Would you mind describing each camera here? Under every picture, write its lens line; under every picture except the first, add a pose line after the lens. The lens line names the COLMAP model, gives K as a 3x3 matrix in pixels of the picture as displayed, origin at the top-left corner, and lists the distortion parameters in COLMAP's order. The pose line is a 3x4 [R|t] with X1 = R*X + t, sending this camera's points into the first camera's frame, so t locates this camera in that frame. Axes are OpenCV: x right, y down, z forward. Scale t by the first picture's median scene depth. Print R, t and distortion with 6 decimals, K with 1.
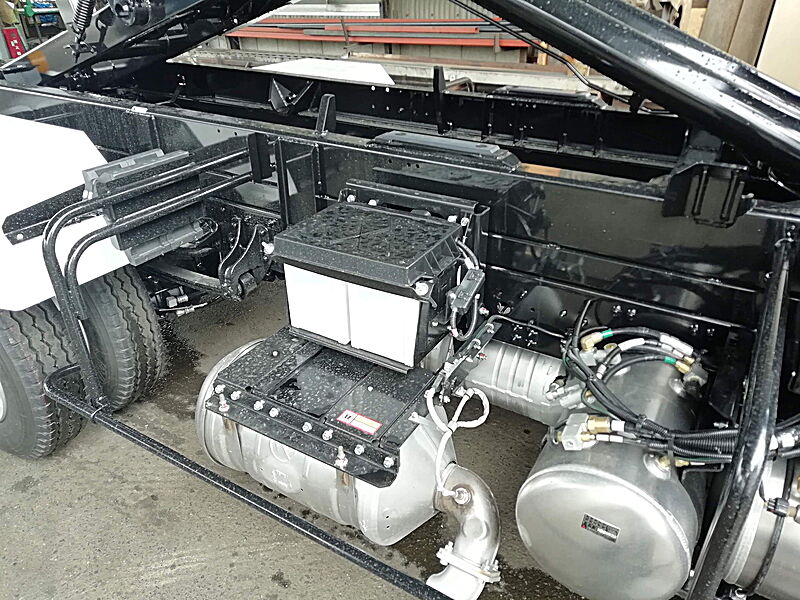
lens RADIAL K [[607.4, 0, 398.0], [0, 607.4, 302.7], [0, 0, 1]] dist [0.049691, -0.040354]
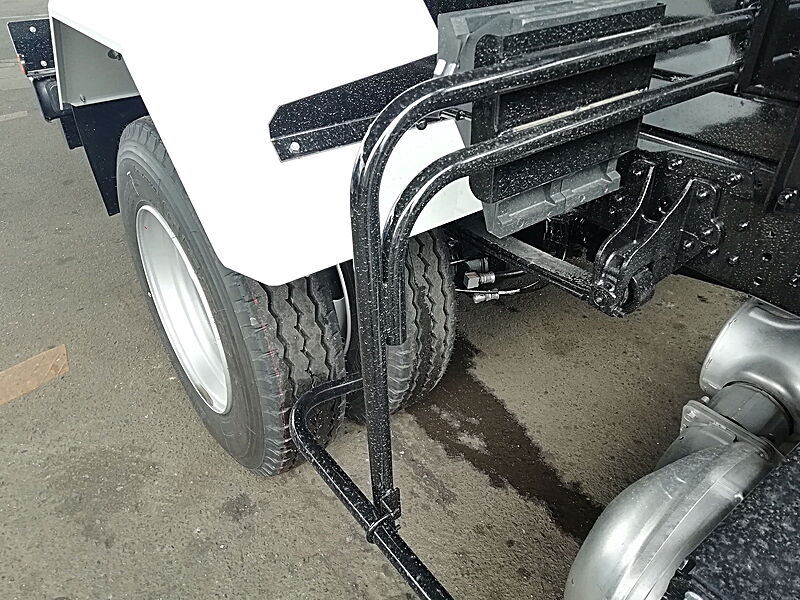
lens RADIAL K [[607.4, 0, 398.0], [0, 607.4, 302.7], [0, 0, 1]] dist [0.049691, -0.040354]
pose [[0.931870, 0.198450, -0.303704, -0.309875], [-0.173832, 0.979017, 0.106343, -0.041757], [0.318435, -0.046304, 0.946813, 0.468786]]
